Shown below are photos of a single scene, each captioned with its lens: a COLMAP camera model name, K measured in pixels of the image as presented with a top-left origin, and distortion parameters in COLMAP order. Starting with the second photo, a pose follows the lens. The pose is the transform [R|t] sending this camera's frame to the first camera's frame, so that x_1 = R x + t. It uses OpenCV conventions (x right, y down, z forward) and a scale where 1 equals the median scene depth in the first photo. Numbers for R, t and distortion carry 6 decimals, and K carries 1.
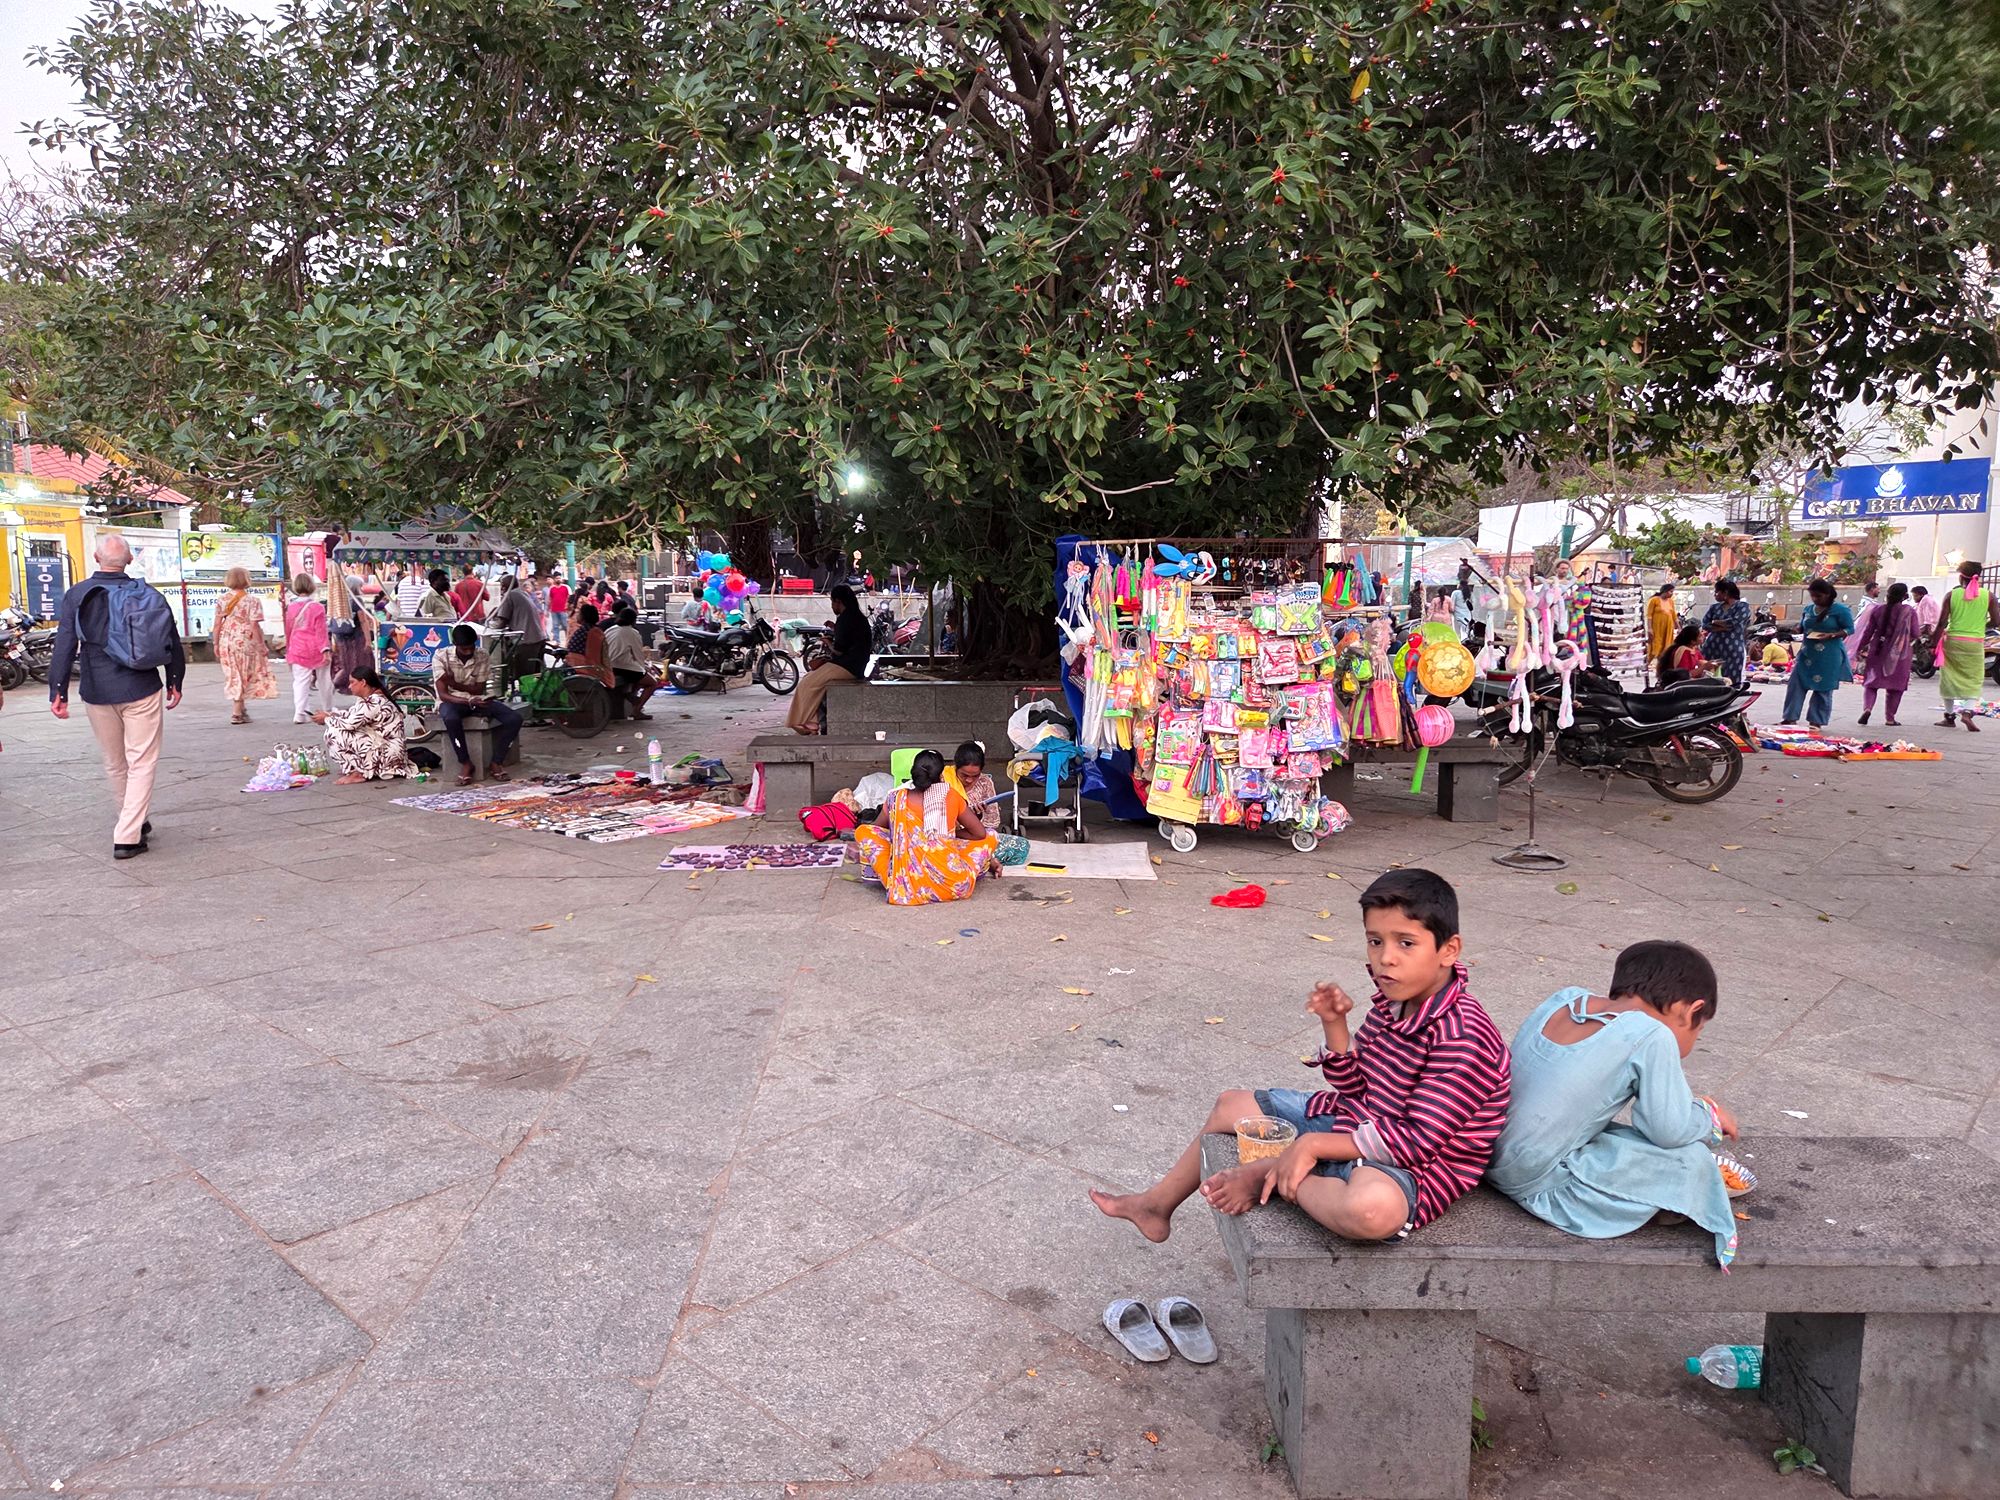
lens RADIAL K [[1350.2, 0, 975.9], [0, 1350.2, 746.3], [0, 0, 1]] dist [0.069857, -0.057630]
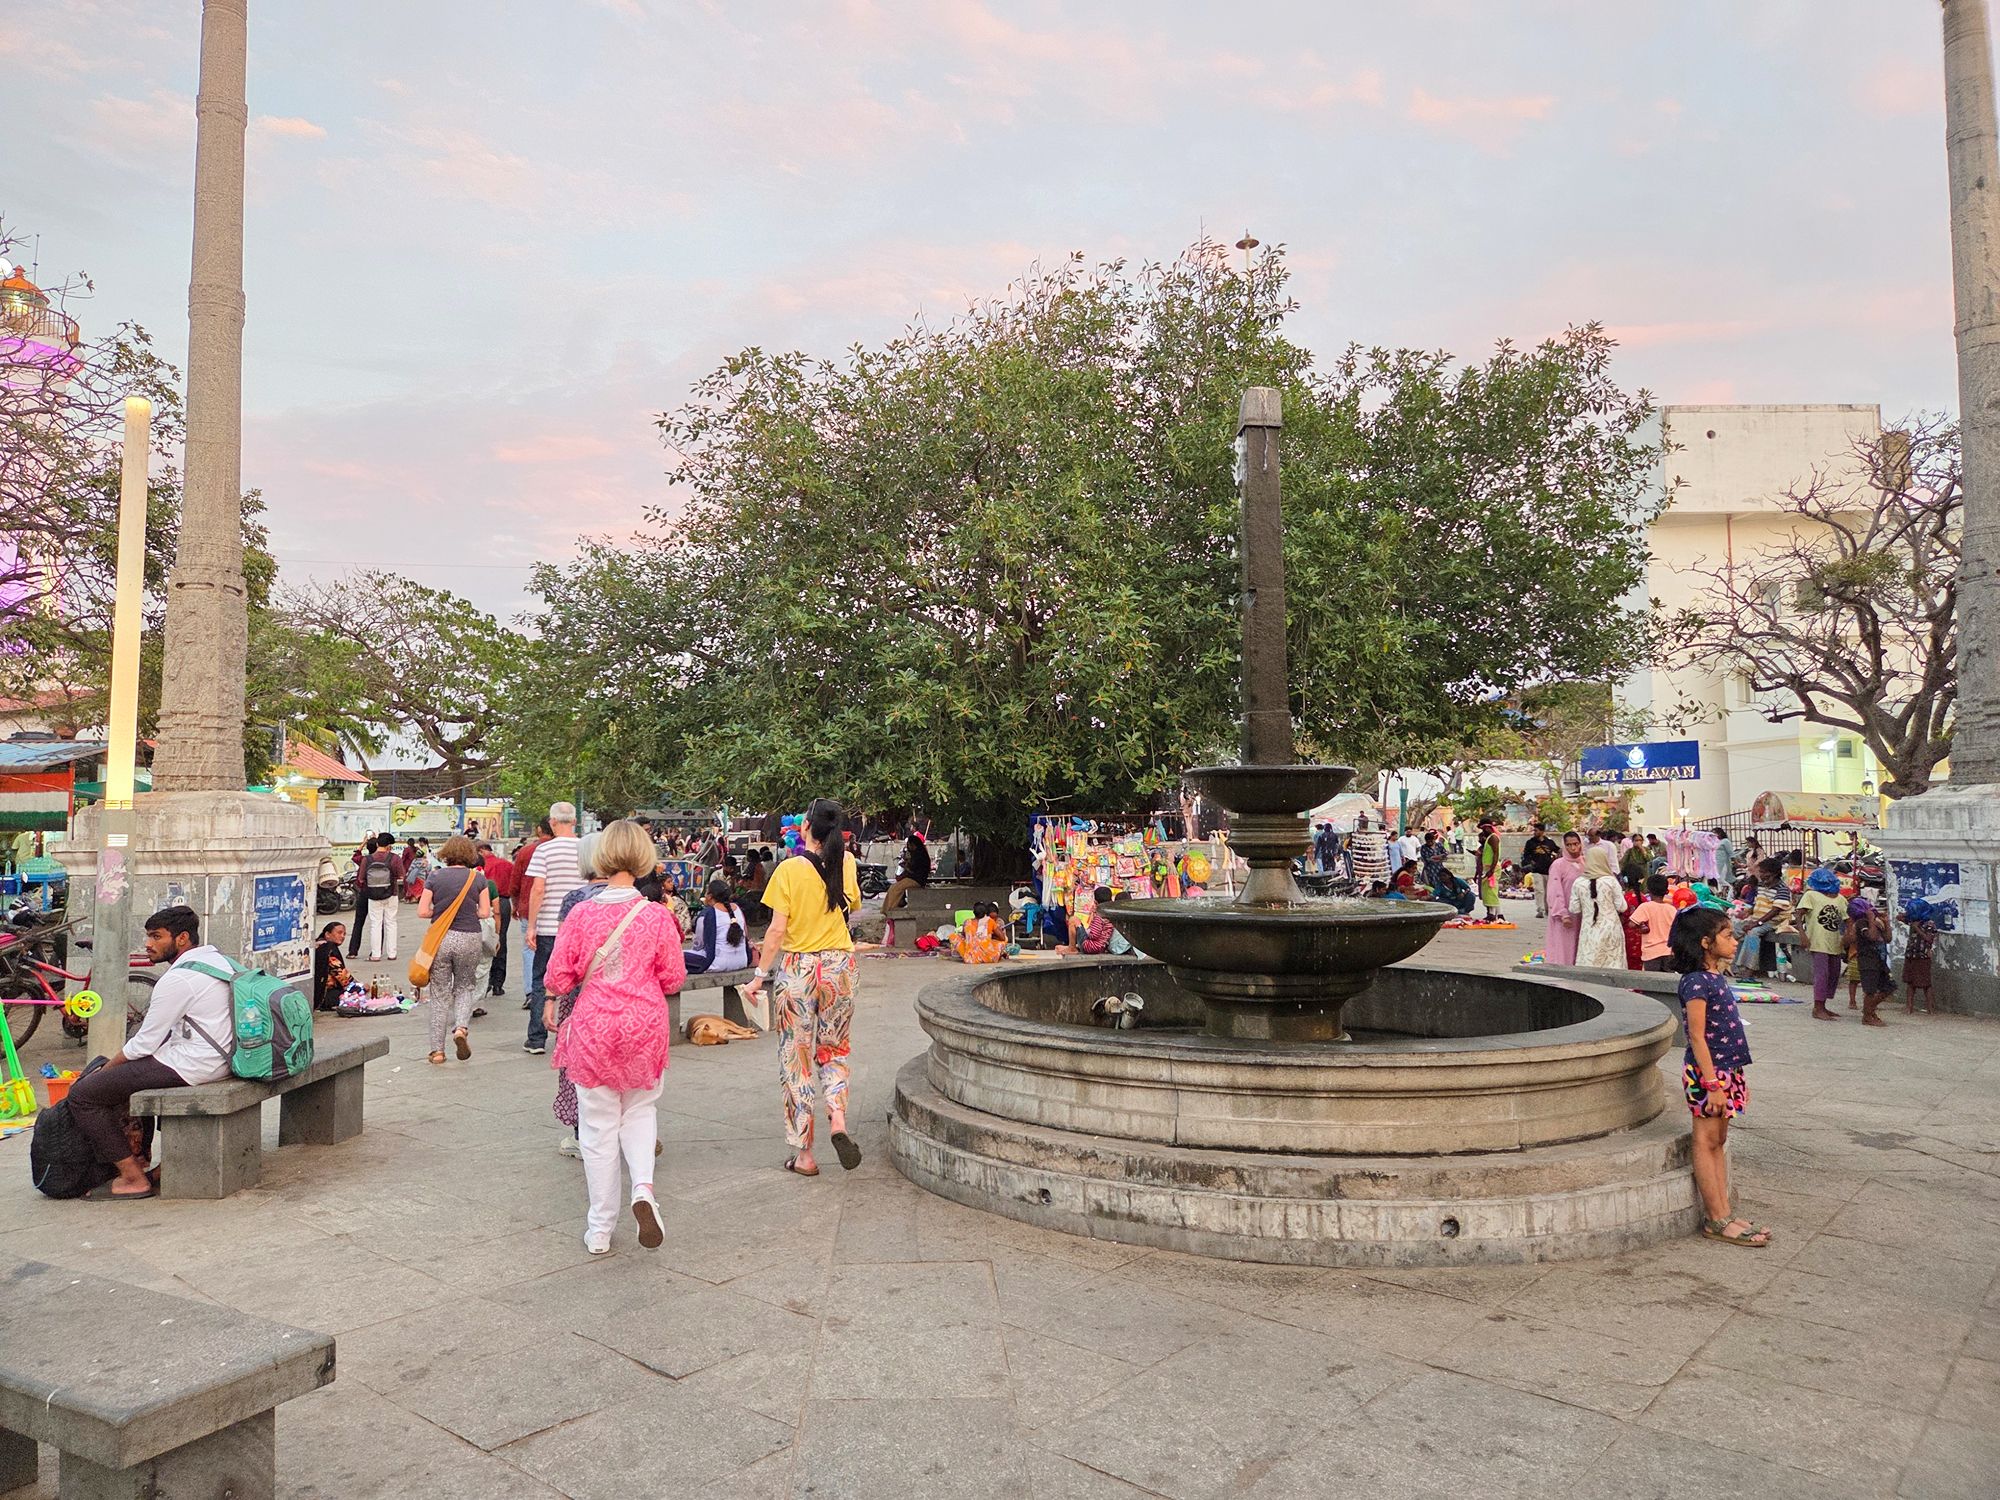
lens RADIAL K [[1350.2, 0, 970.3], [0, 1350.2, 706.5], [0, 0, 1]] dist [0.069857, -0.057630]
pose [[0.999897, -0.008897, 0.011262, -0.069906], [0.011072, 0.977456, -0.210850, 0.162298], [-0.009132, 0.210953, 0.977454, -1.387744]]
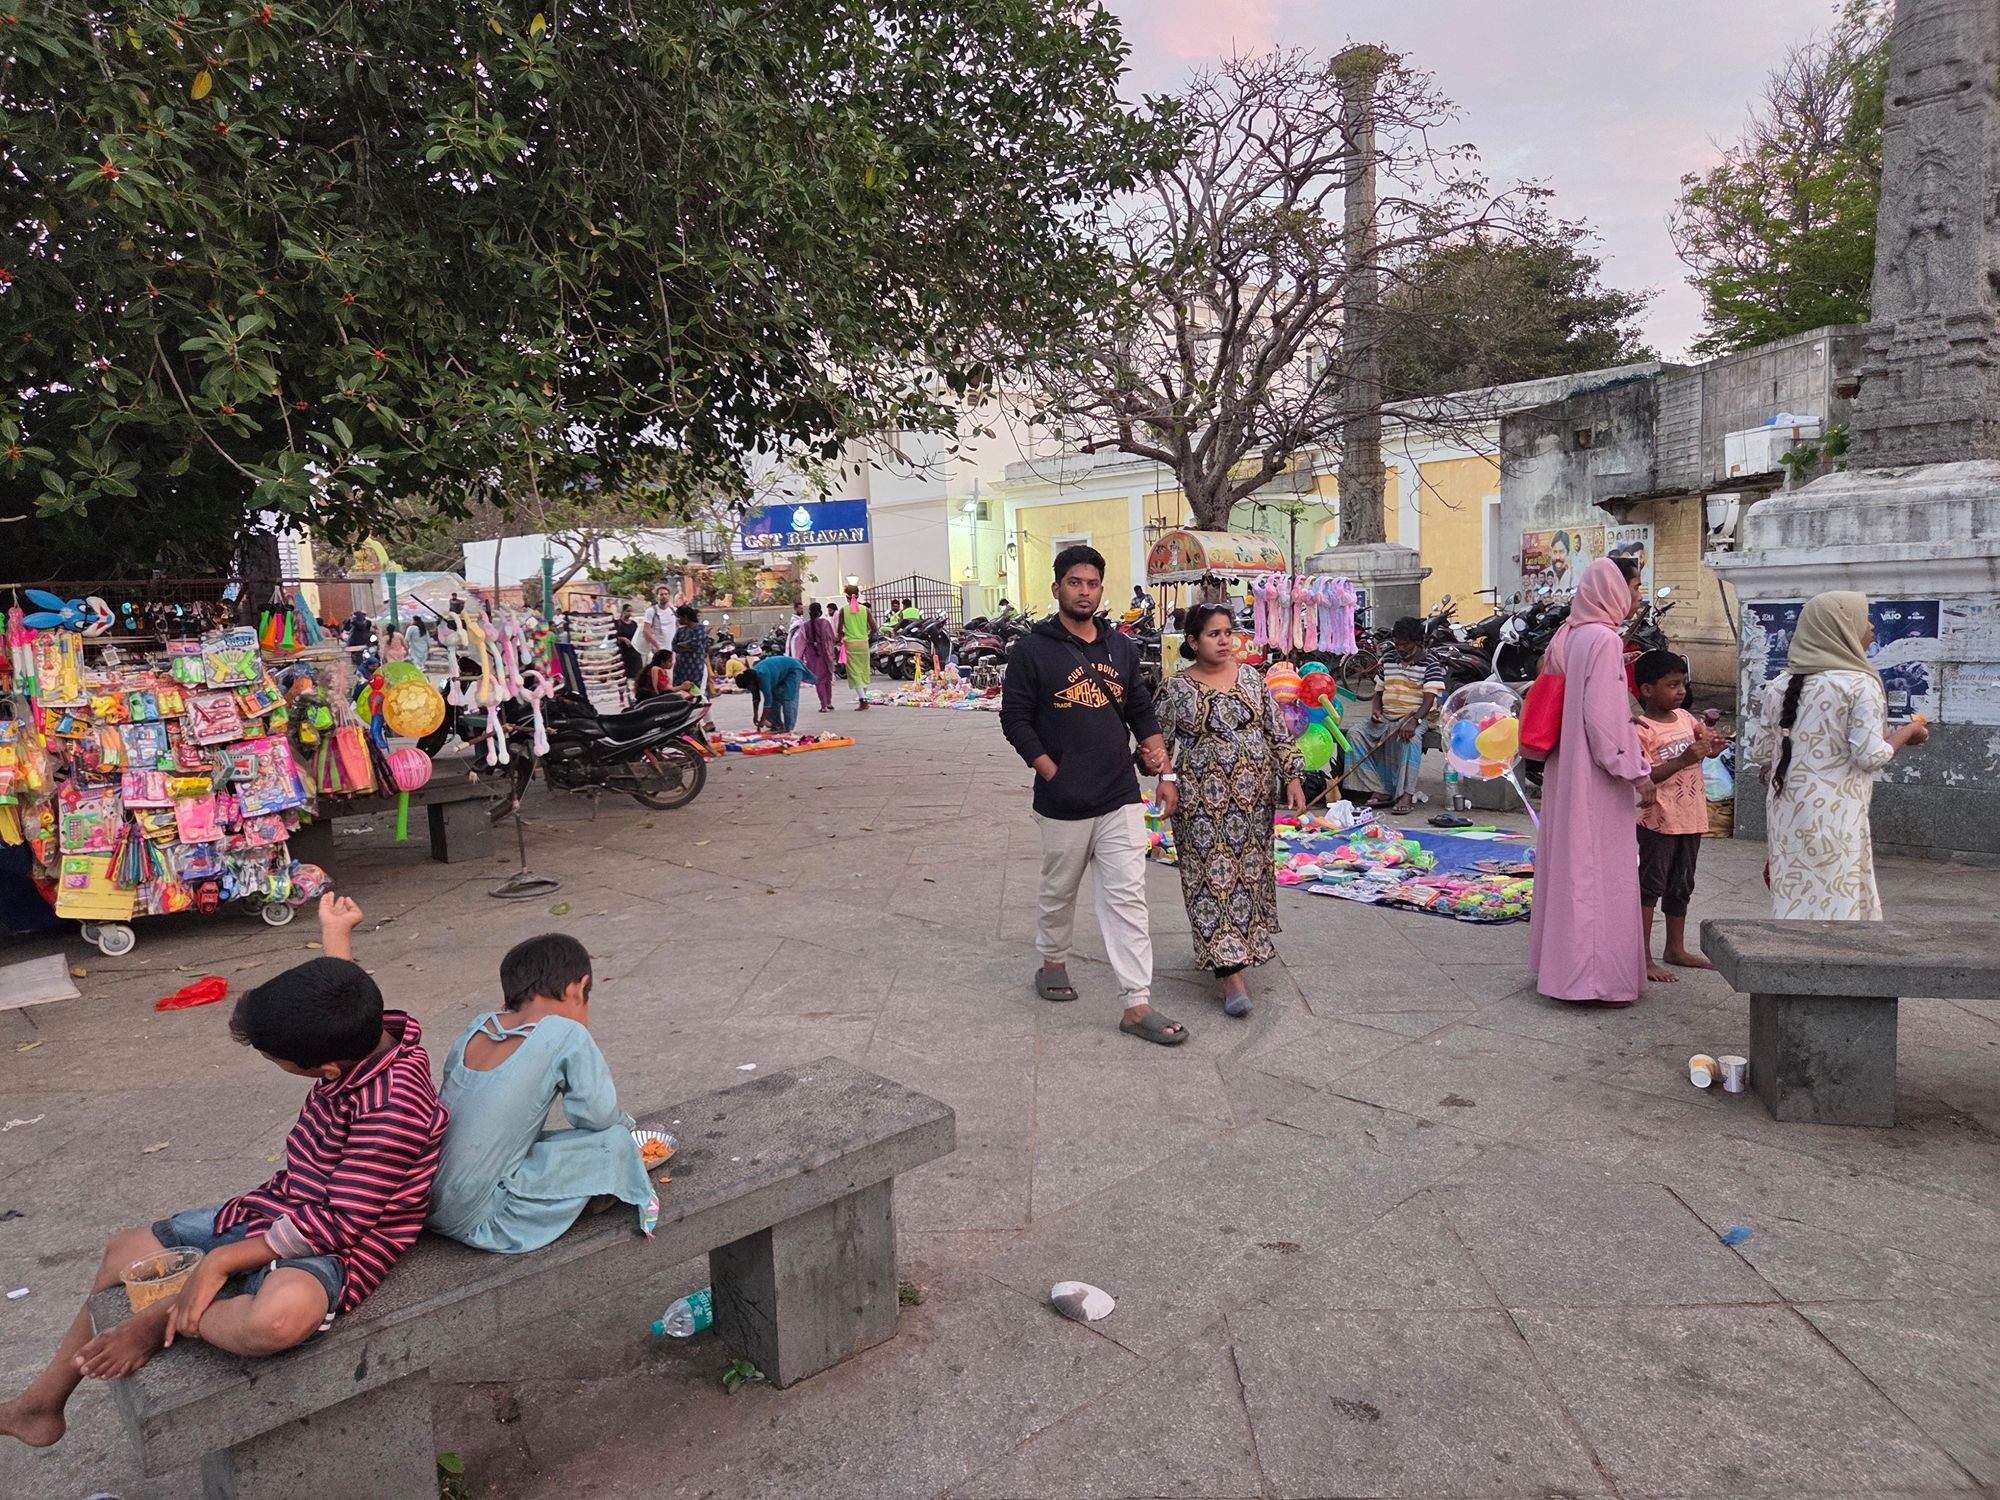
lens RADIAL K [[1350.2, 0, 1017.0], [0, 1350.2, 747.4], [0, 0, 1]] dist [0.069857, -0.057630]
pose [[0.746856, -0.114856, 0.654992, 0.027651], [0.130083, 0.991176, 0.025480, 0.001455], [-0.652139, 0.066174, 0.755206, -0.011797]]
